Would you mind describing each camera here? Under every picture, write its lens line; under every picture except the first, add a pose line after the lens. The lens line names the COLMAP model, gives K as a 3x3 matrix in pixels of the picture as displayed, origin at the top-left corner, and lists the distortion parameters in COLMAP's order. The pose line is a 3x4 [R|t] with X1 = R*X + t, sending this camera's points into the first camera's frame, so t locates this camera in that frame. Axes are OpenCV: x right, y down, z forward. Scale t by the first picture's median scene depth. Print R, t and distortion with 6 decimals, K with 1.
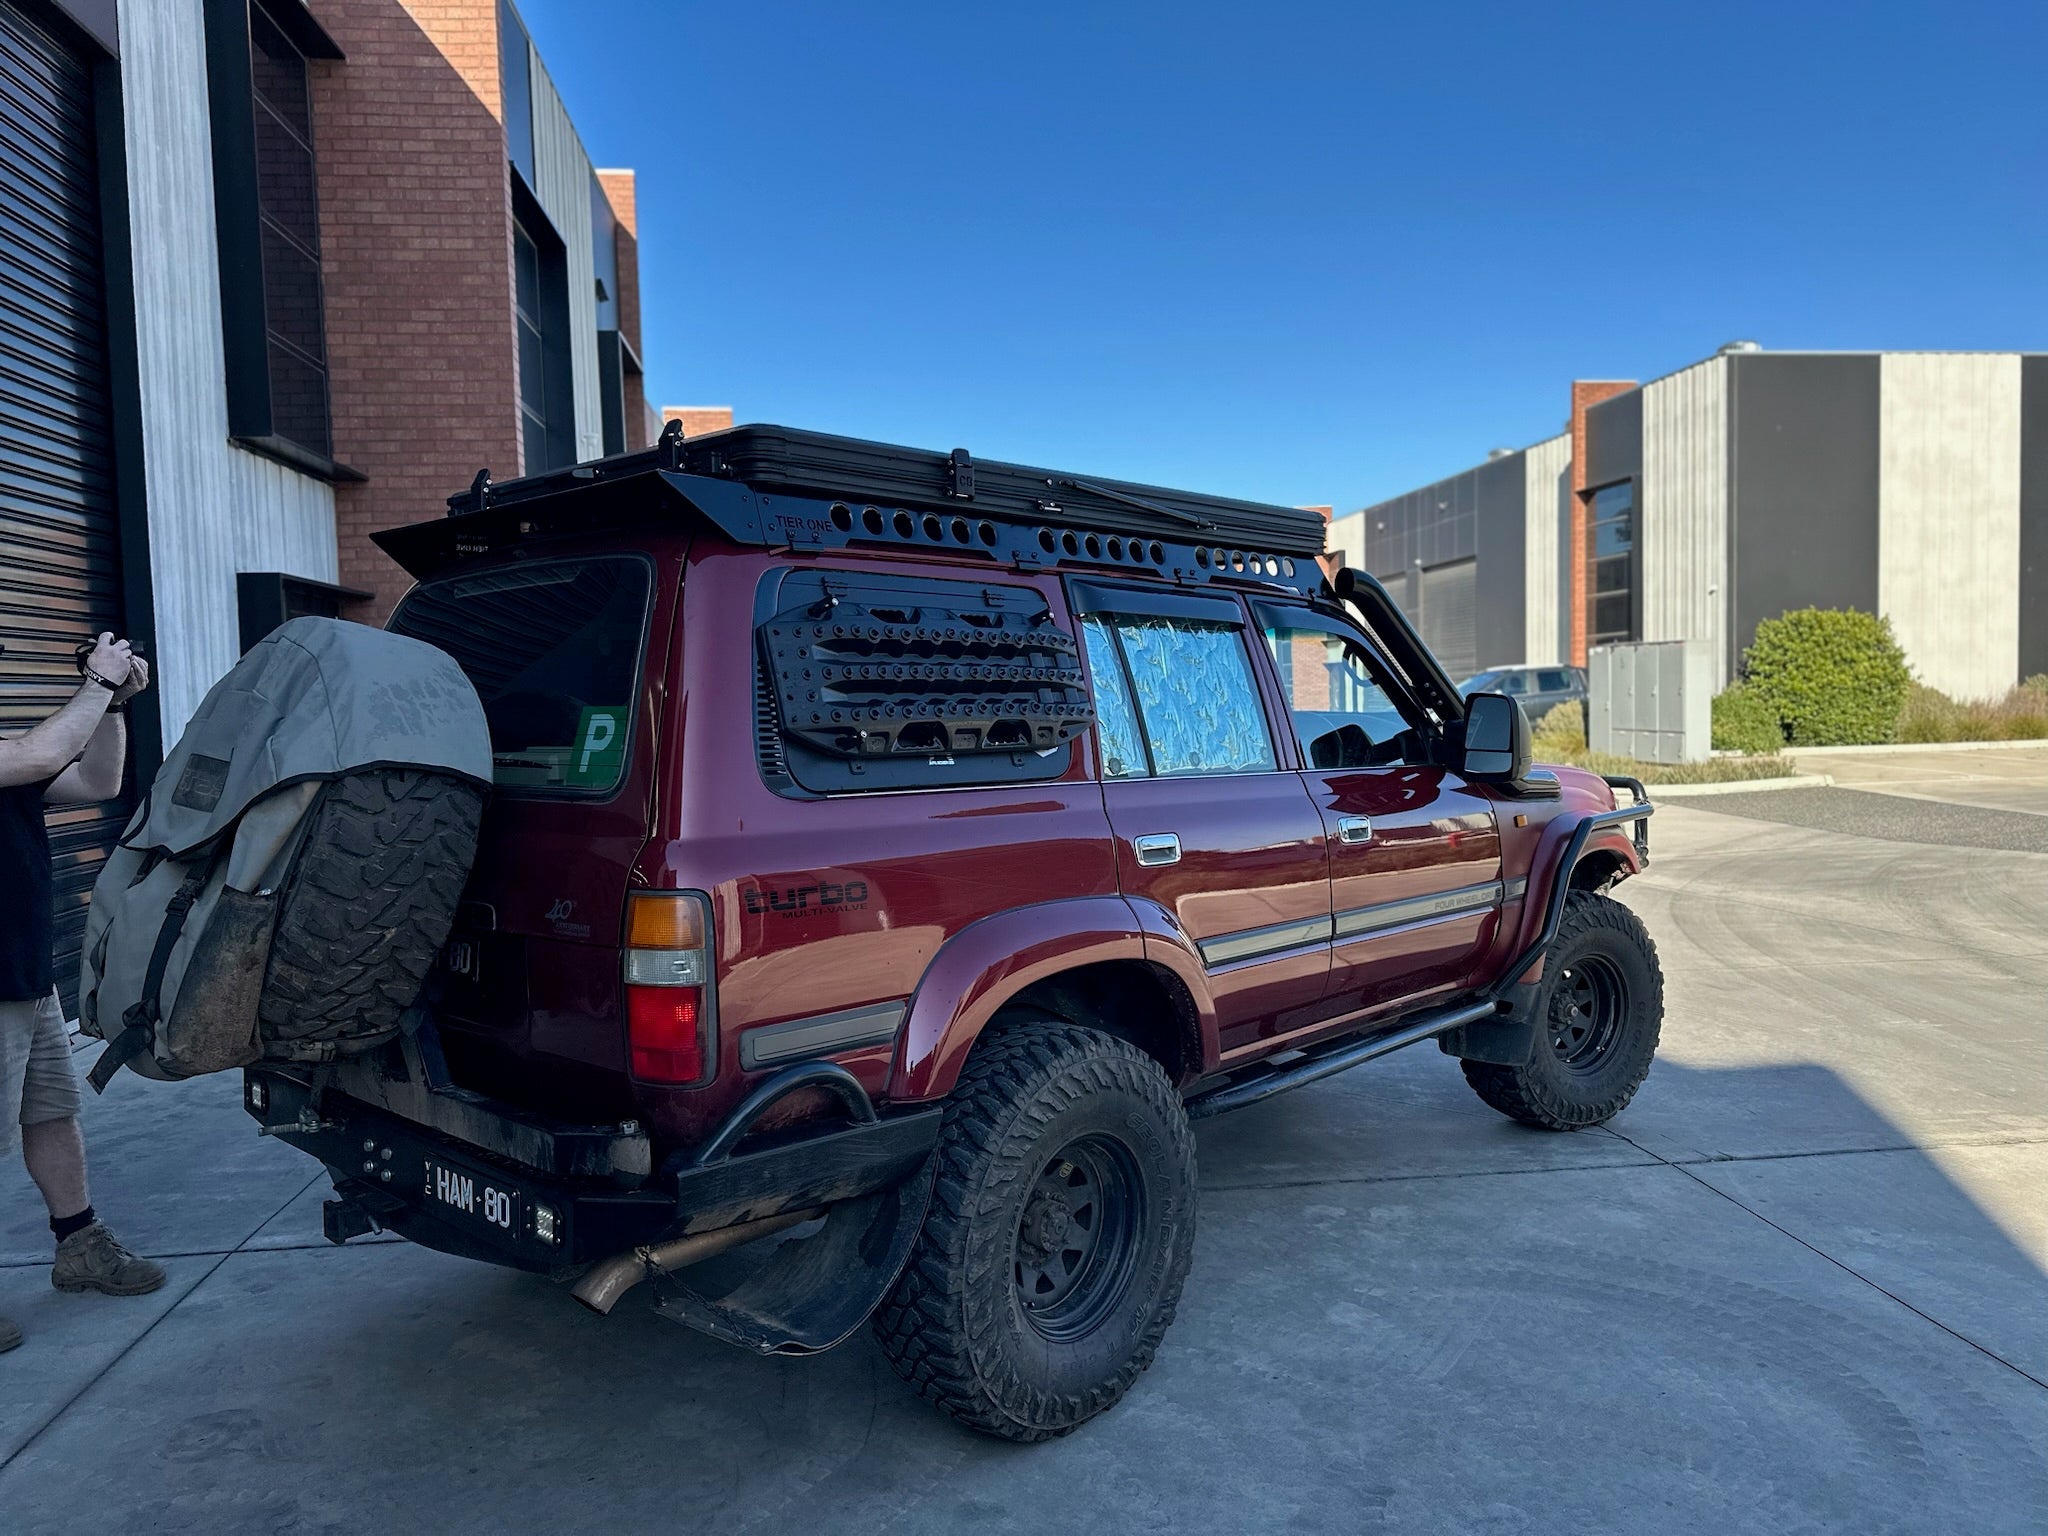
lens RADIAL K [[1443.1, 0, 1024.0], [0, 1443.1, 768.0], [0, 0, 1]] dist [0.005922, 0.002076]
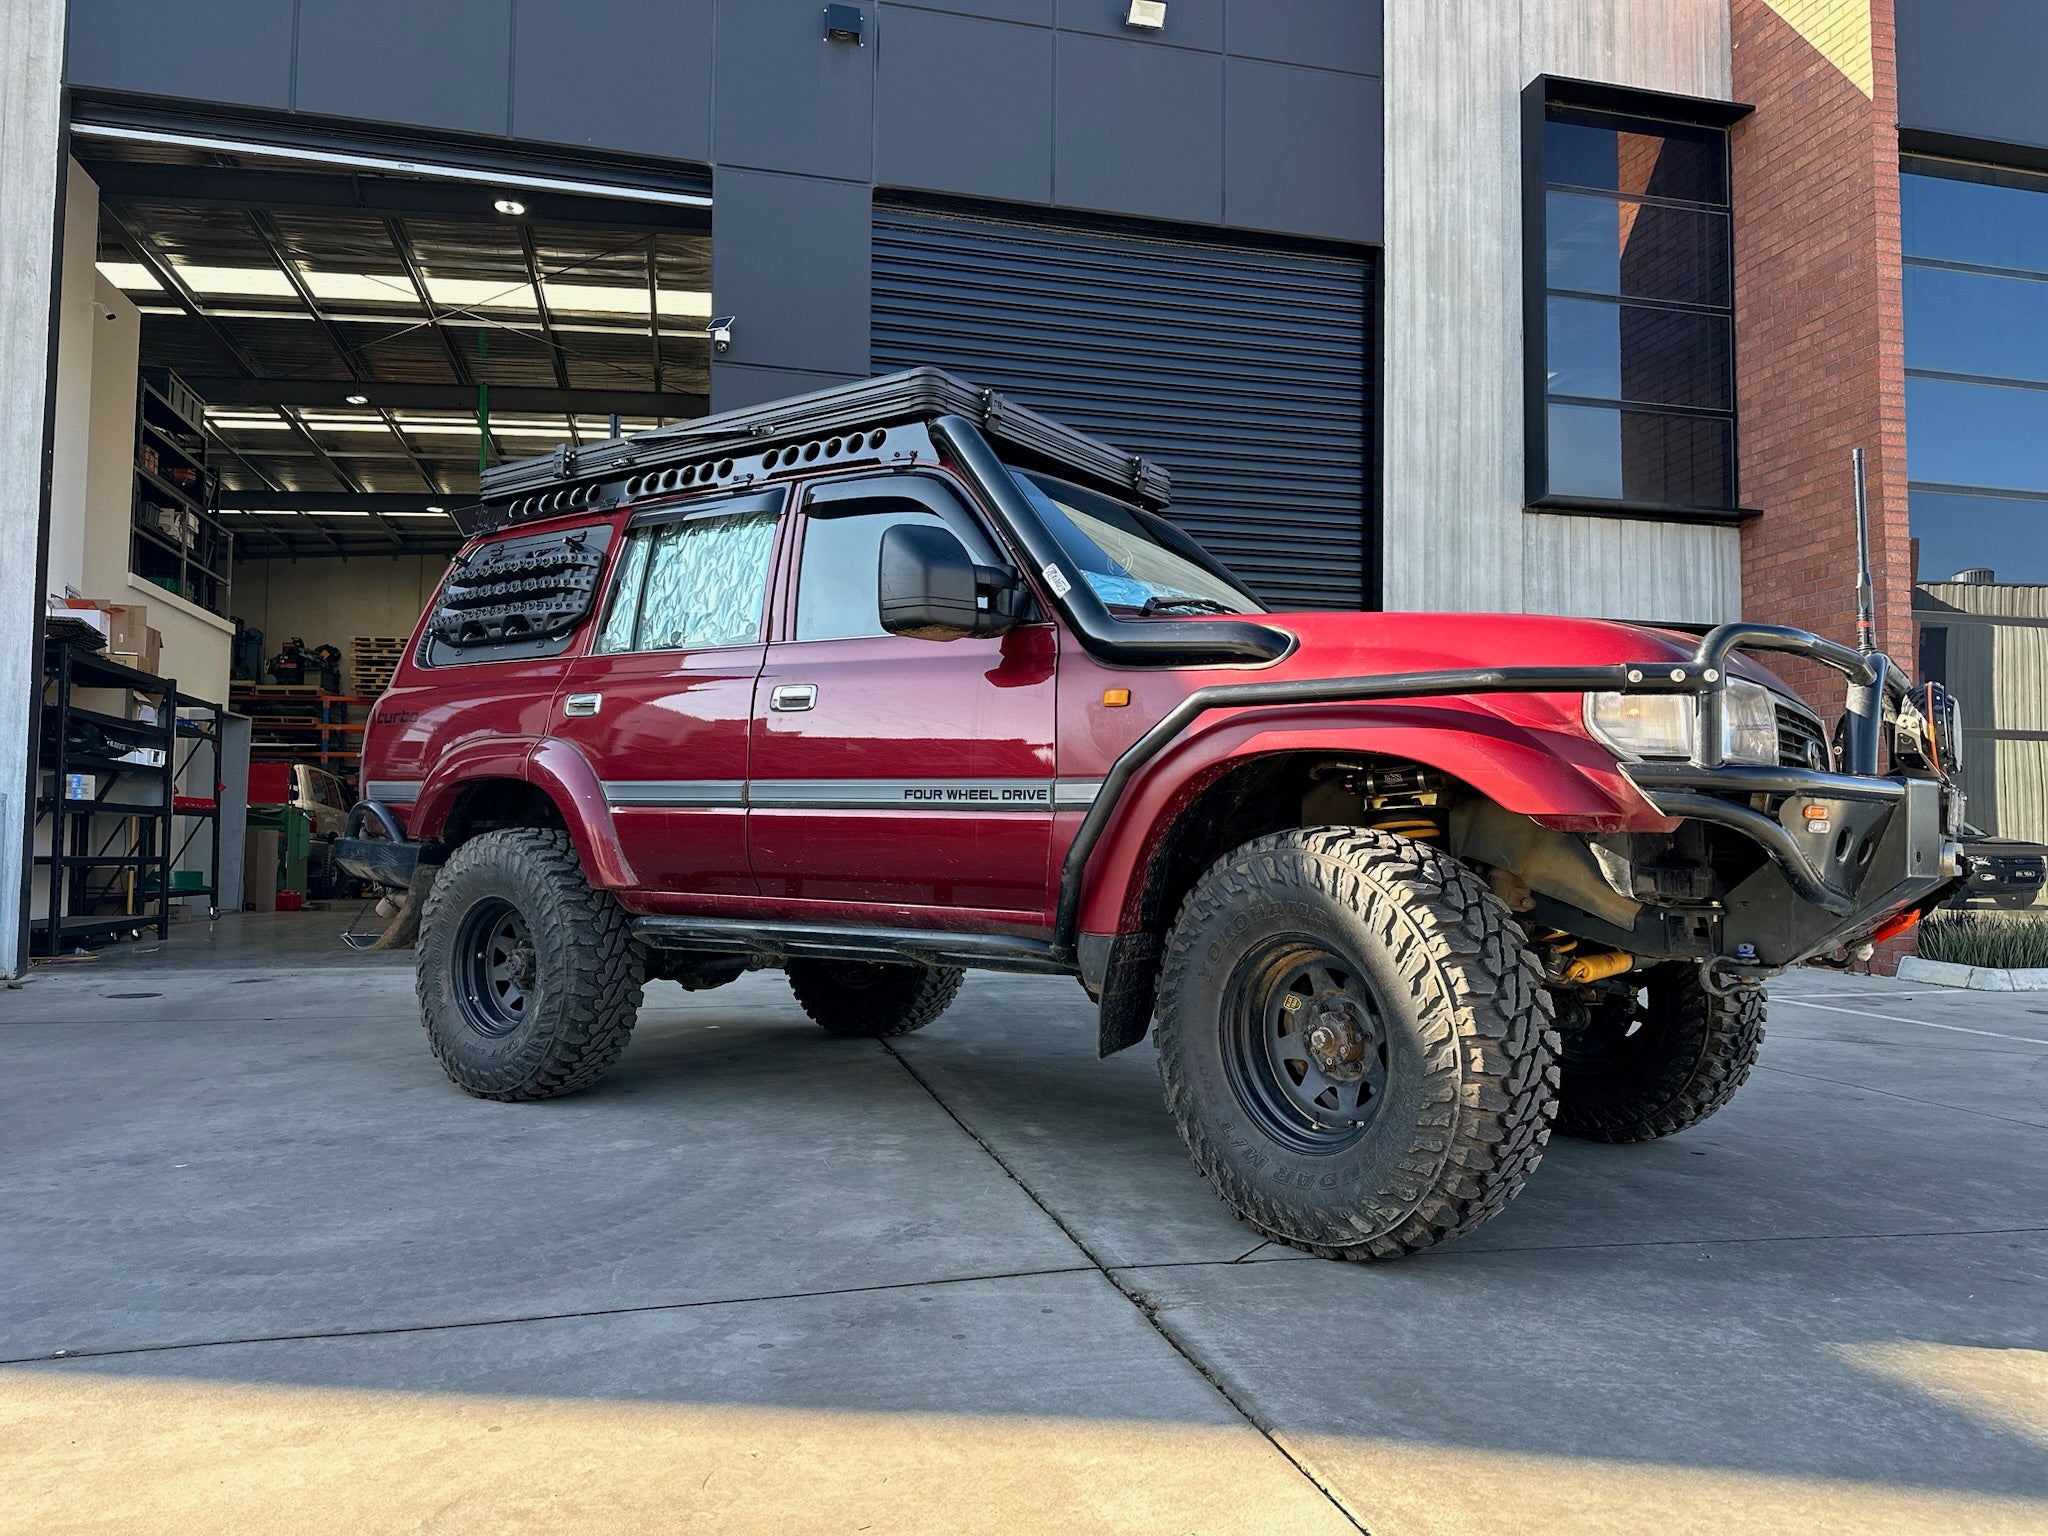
lens RADIAL K [[1429.6, 0, 1024.0], [0, 1429.6, 768.0], [0, 0, 1]] dist [0.004271, 0.000168]
pose [[0.112093, -0.035167, -0.993075, 0.458028], [-0.063298, 0.997091, -0.042454, 0.047819], [0.991680, 0.067618, 0.109541, 0.408545]]
